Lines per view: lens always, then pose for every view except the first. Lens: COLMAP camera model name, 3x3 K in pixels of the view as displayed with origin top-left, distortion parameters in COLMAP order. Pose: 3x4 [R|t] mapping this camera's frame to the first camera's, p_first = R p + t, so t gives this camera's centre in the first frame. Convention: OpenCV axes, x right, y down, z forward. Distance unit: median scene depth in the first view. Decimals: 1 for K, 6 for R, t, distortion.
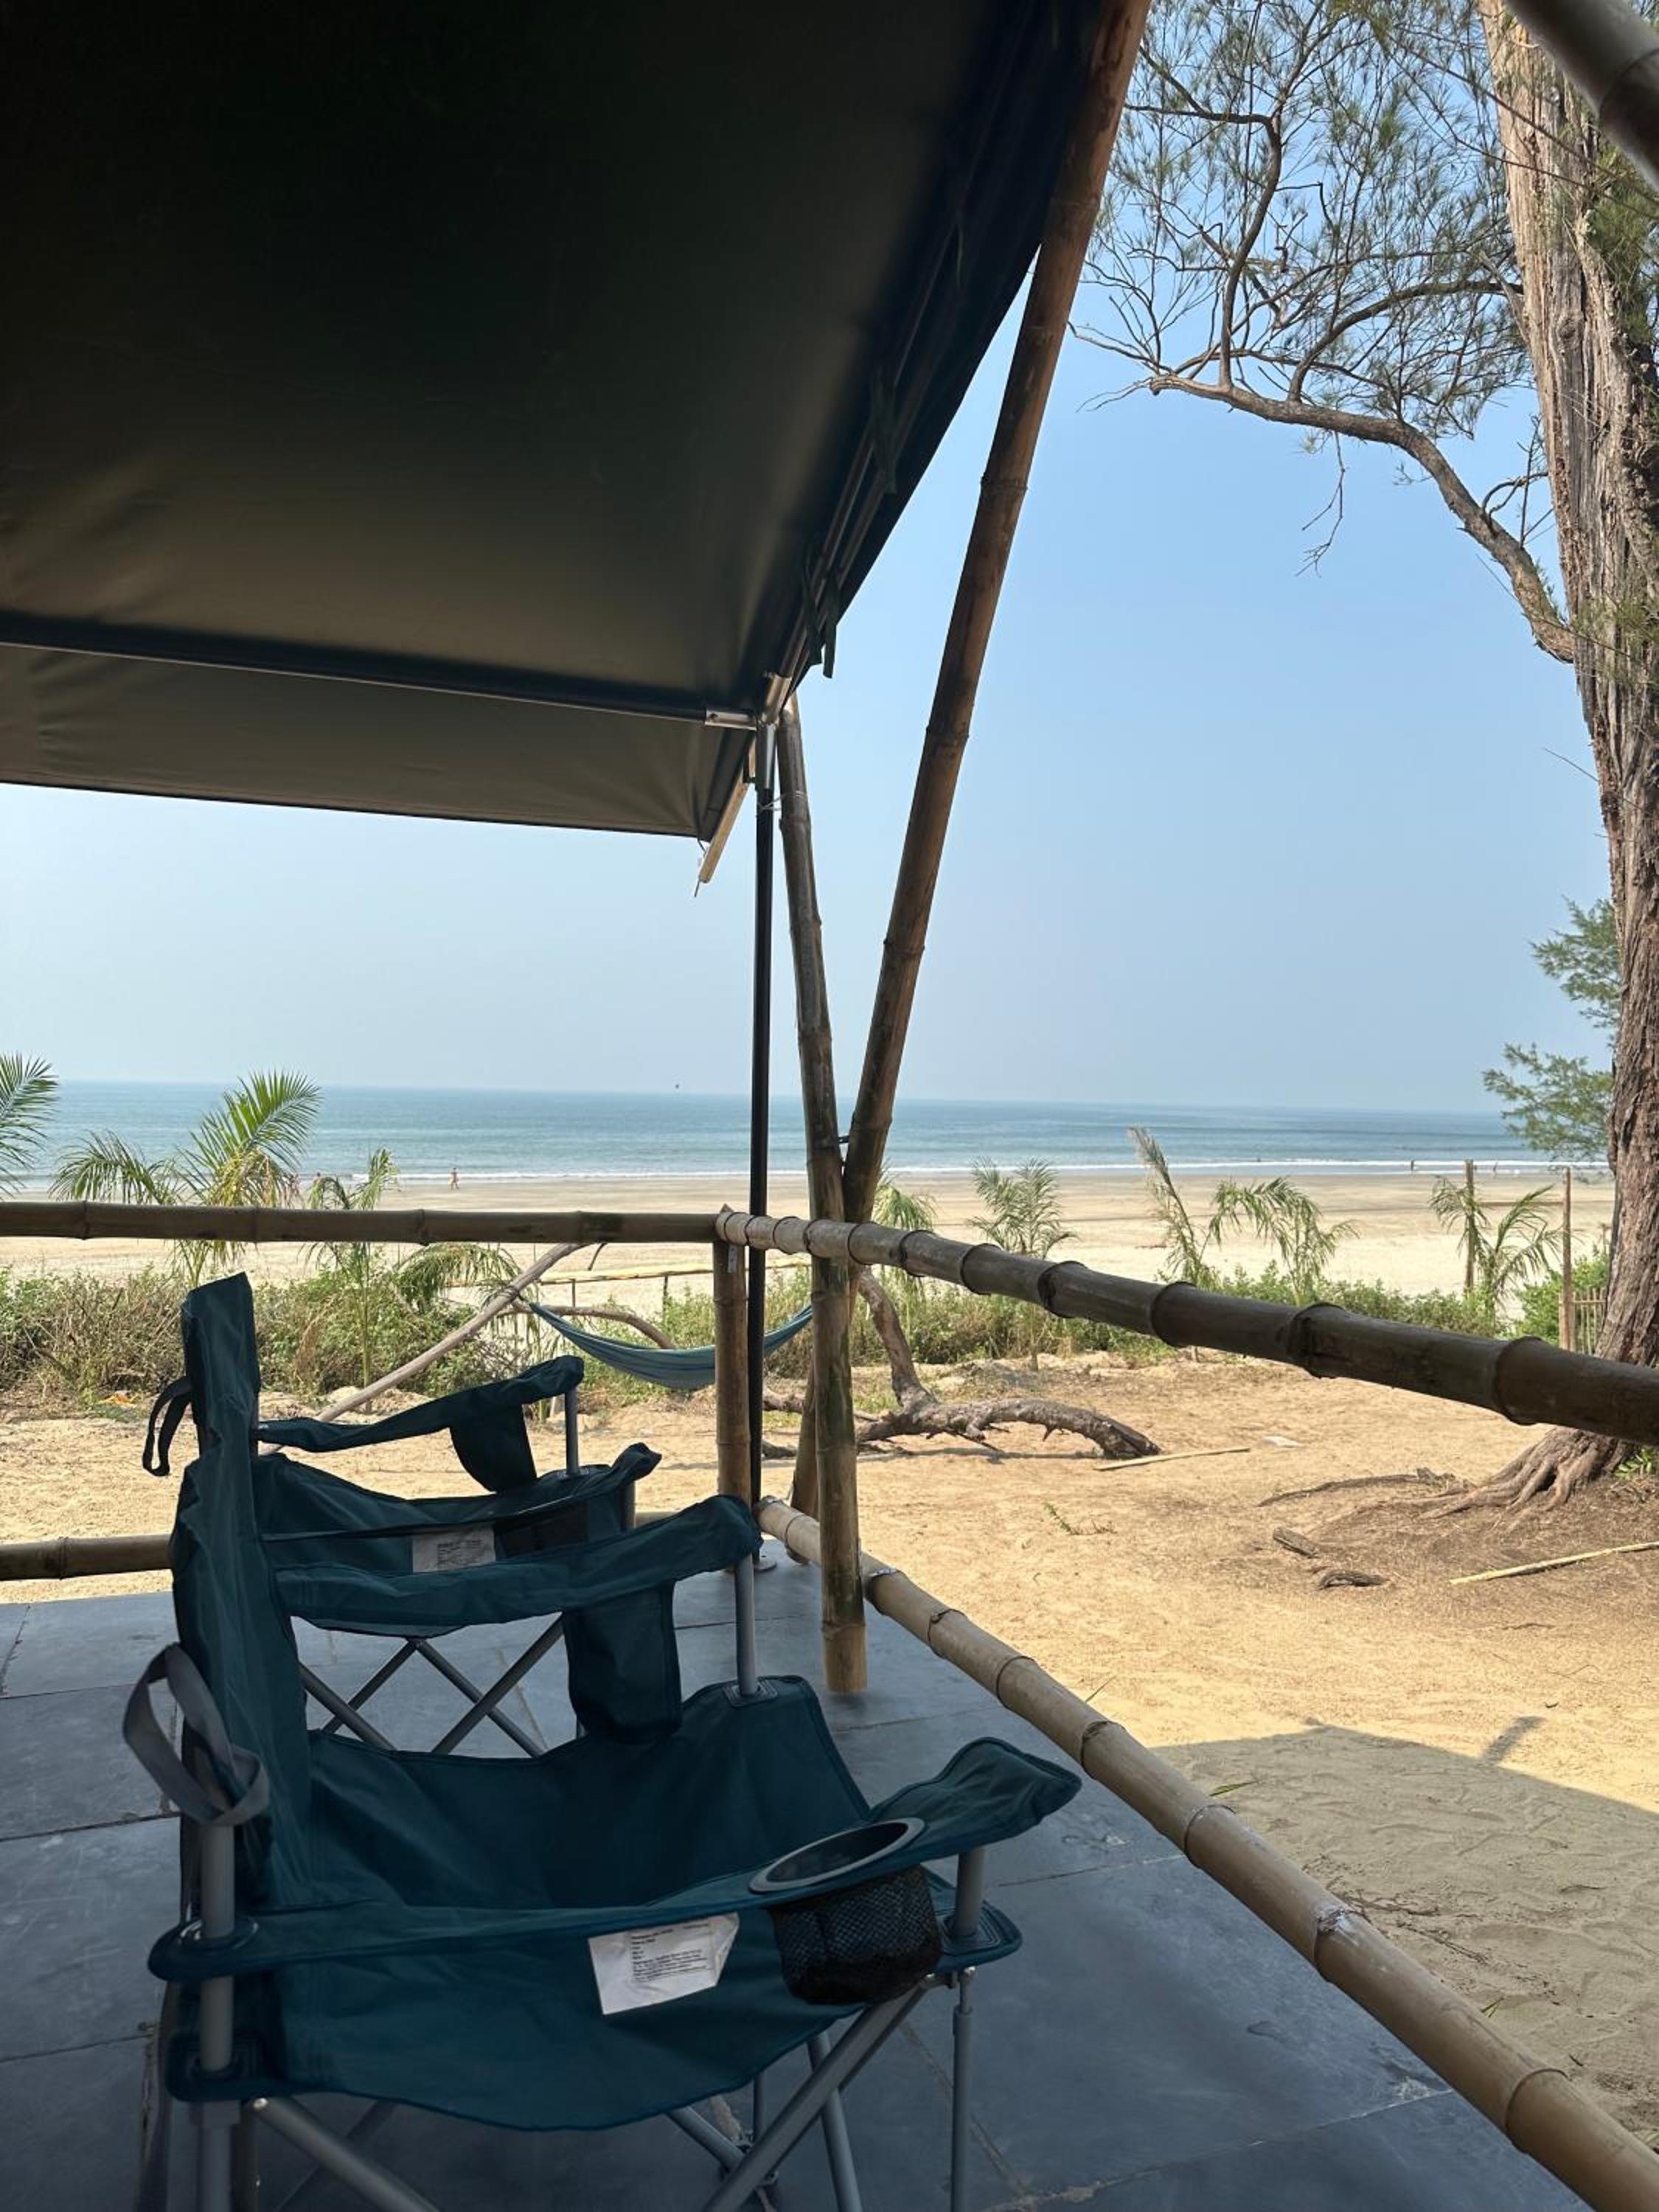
lens RADIAL K [[1534.9, 0, 829.5], [0, 1534.9, 1106.0], [0, 0, 1]] dist [0.209805, -0.419803]
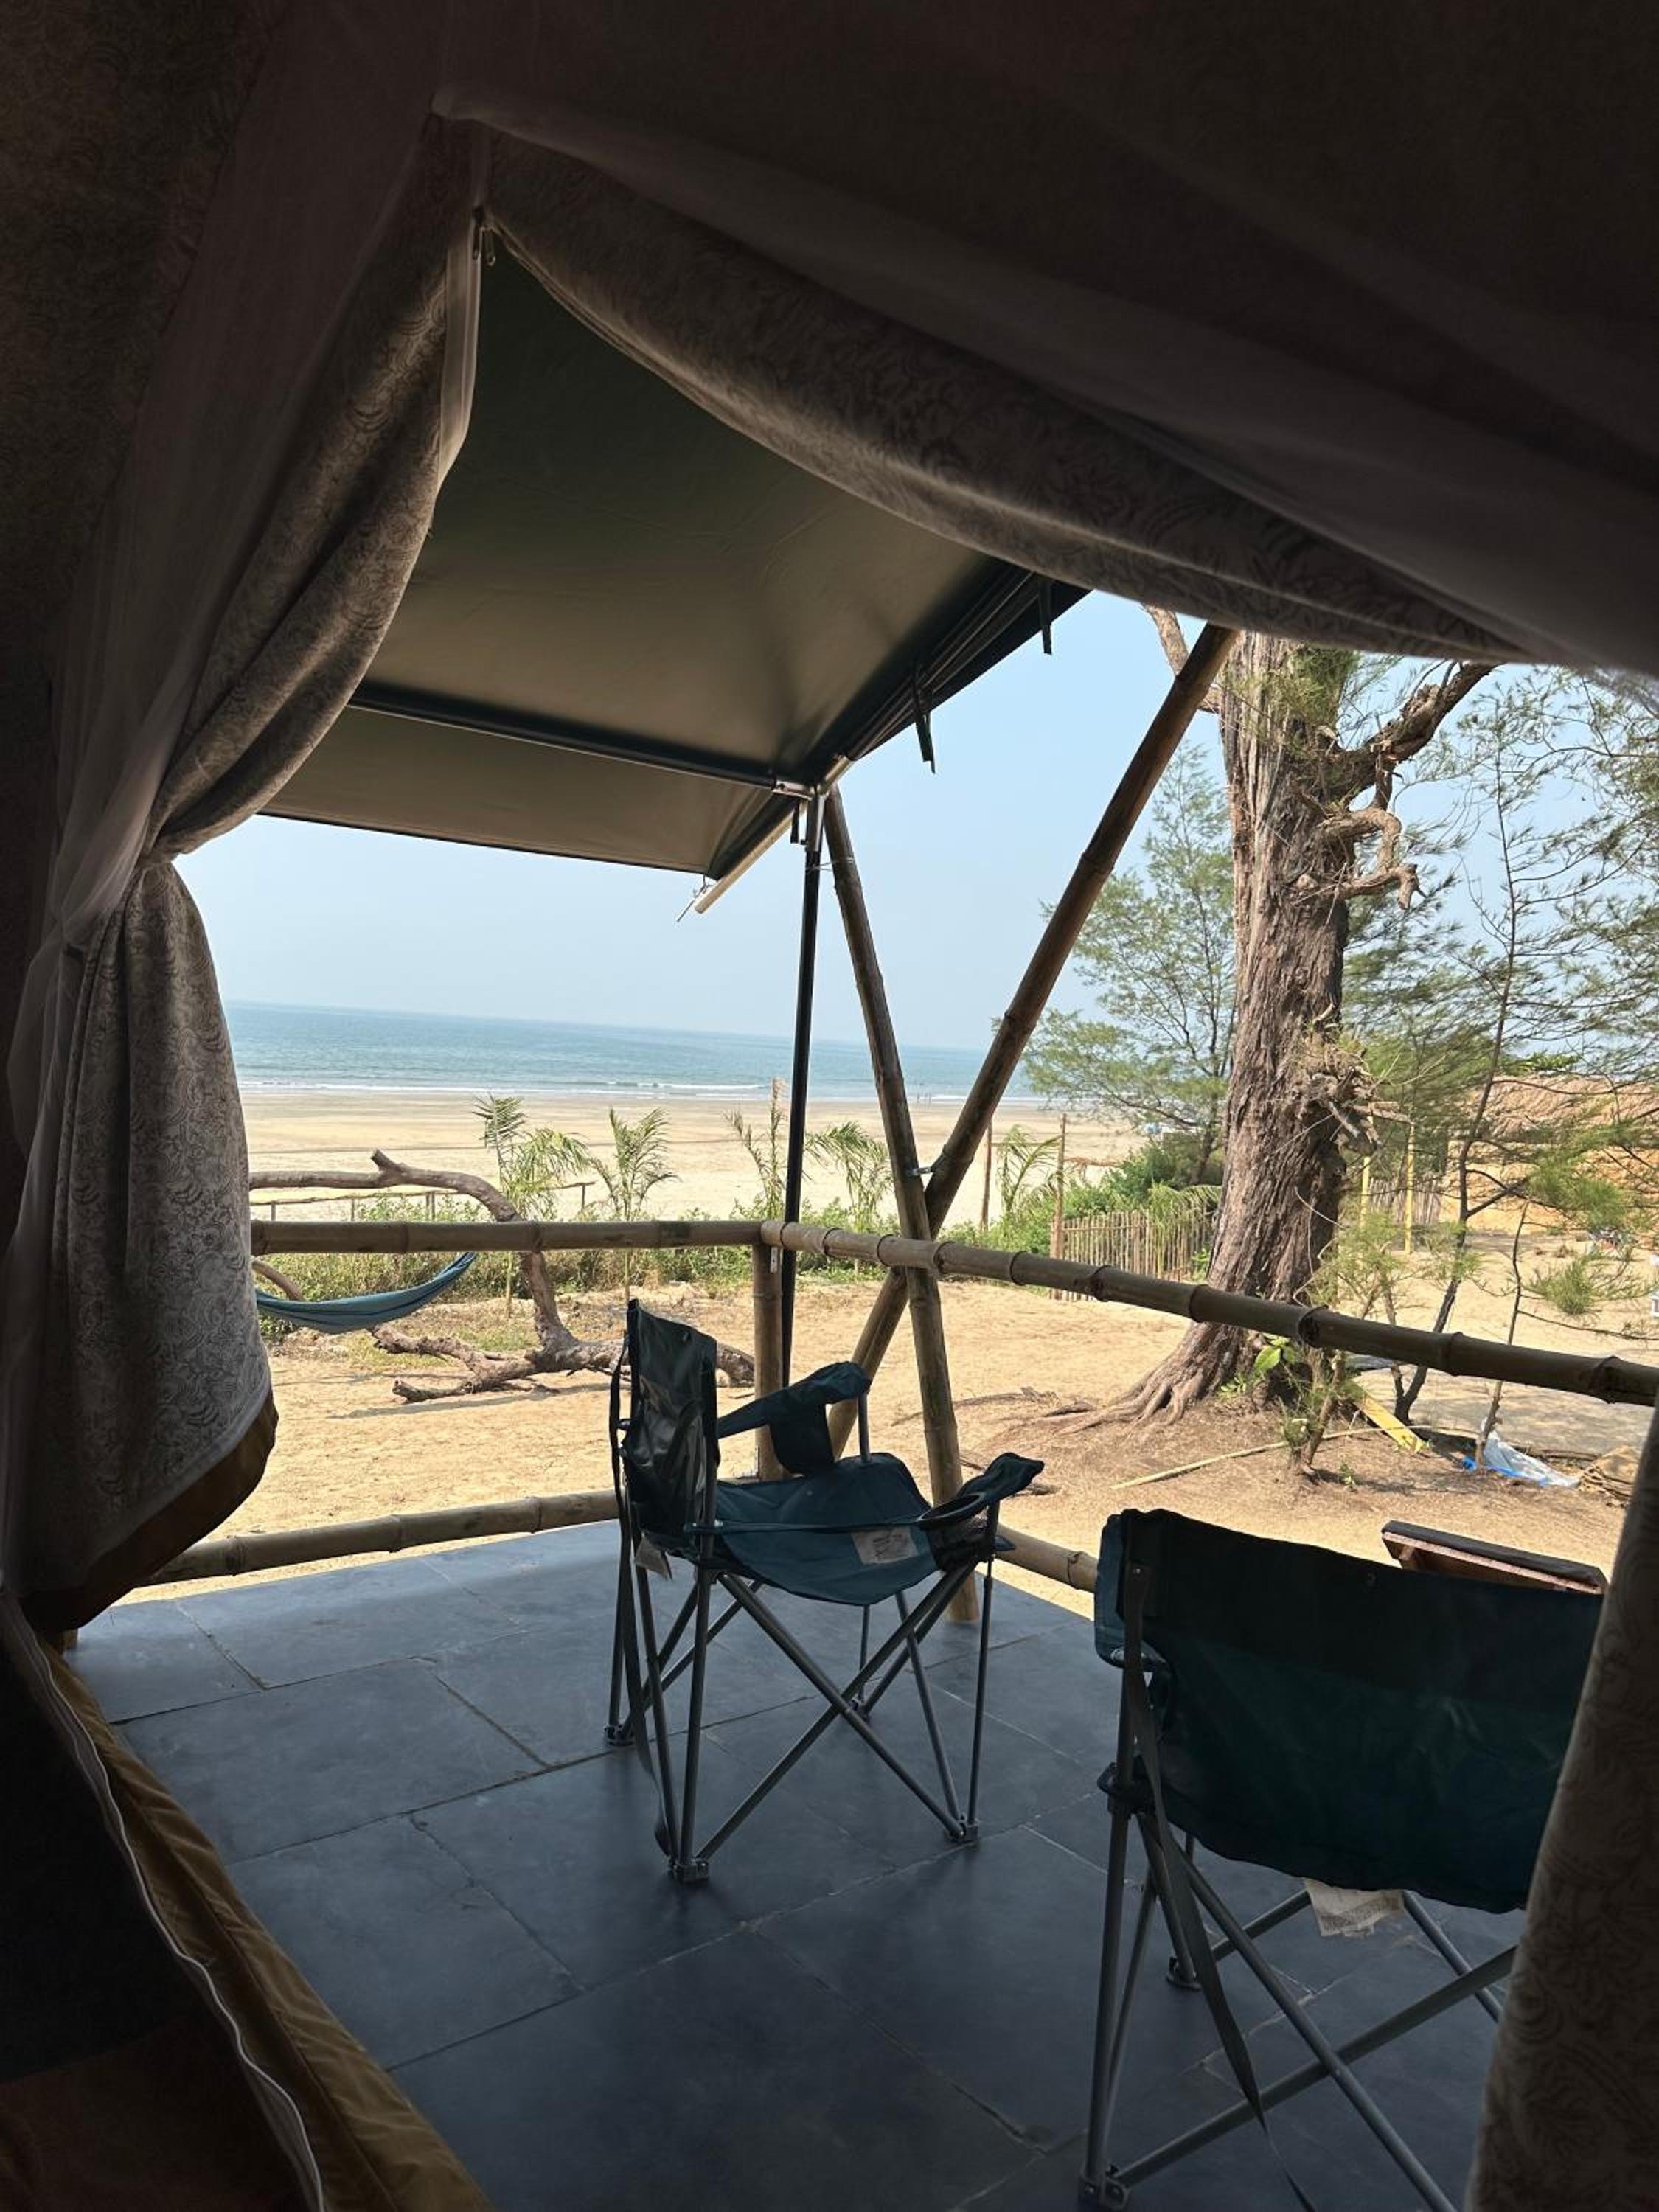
lens RADIAL K [[1591.4, 0, 829.5], [0, 1591.4, 1106.0], [0, 0, 1]] dist [0.123638, -0.219381]
pose [[0.942270, 0.028062, 0.333676, -0.207373], [-0.047302, 0.997645, 0.049673, -0.037033], [-0.331496, -0.062588, 0.941378, -0.063298]]
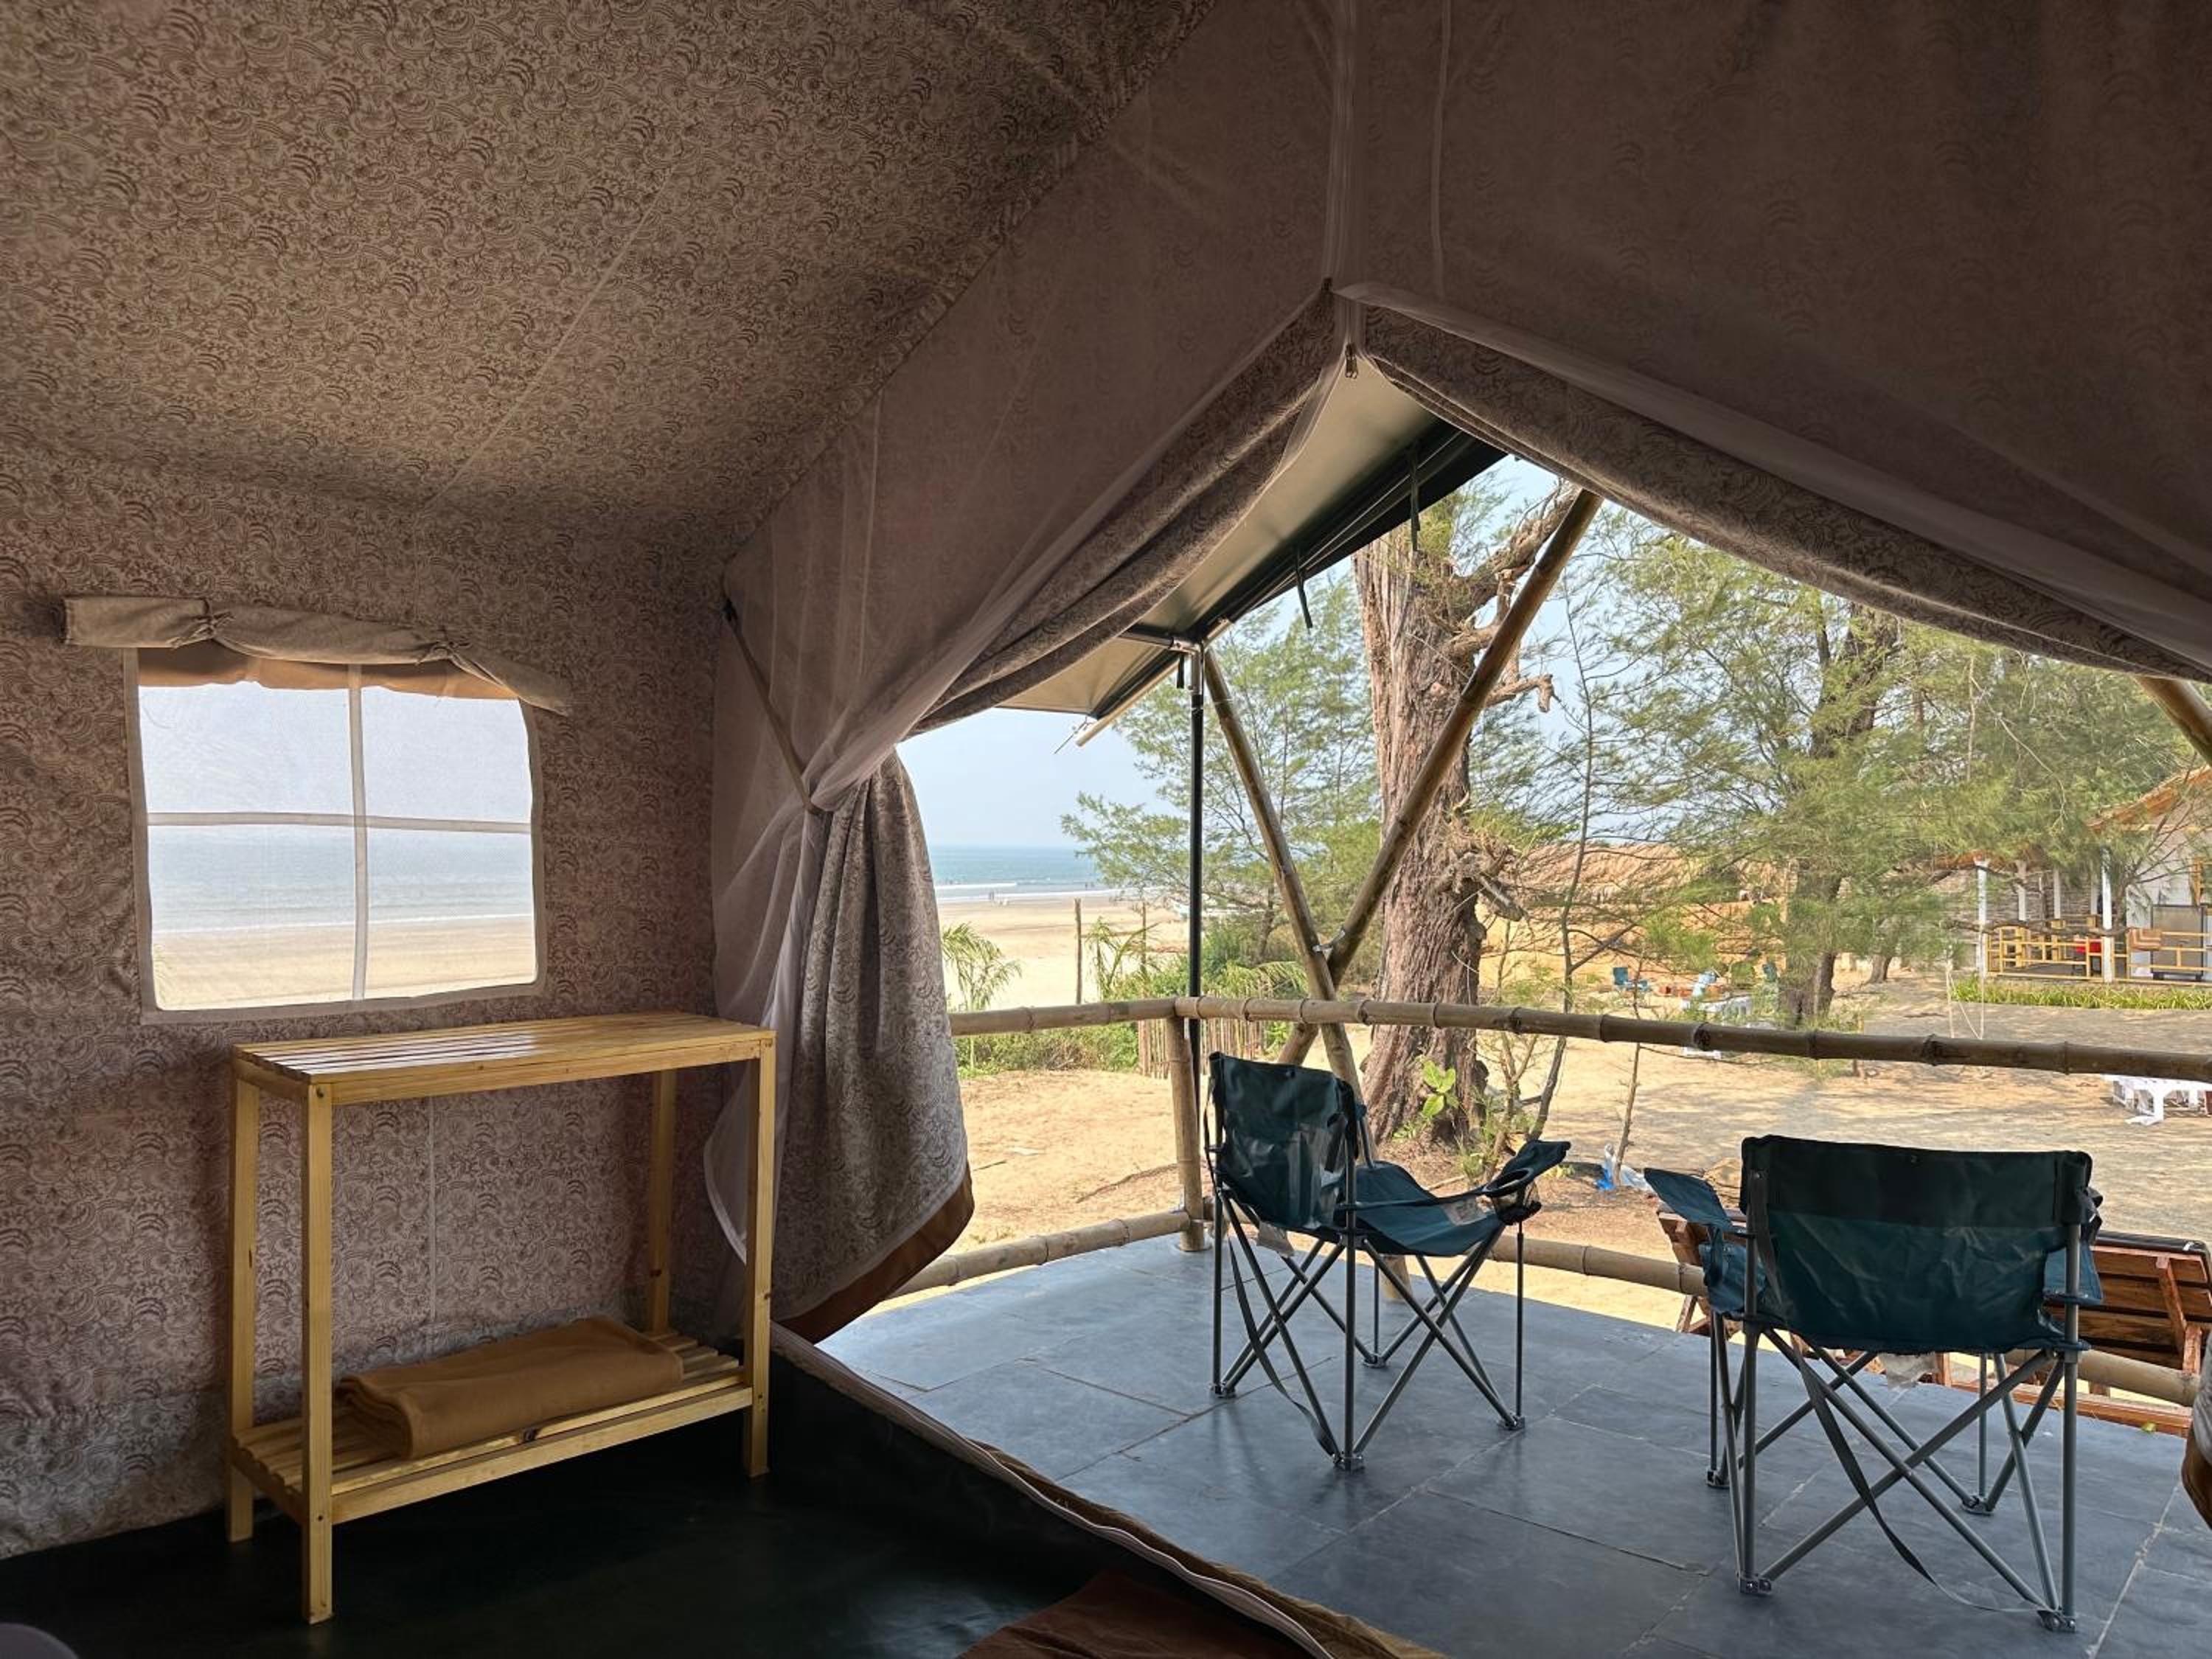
lens RADIAL K [[1591.4, 0, 1101.7], [0, 1591.4, 813.4], [0, 0, 1]] dist [0.123638, -0.219381]
pose [[0.876195, 0.002202, 0.481952, -0.401580], [0.003078, 0.999944, -0.010166, -0.039844], [-0.481948, 0.010390, 0.876138, -0.115765]]
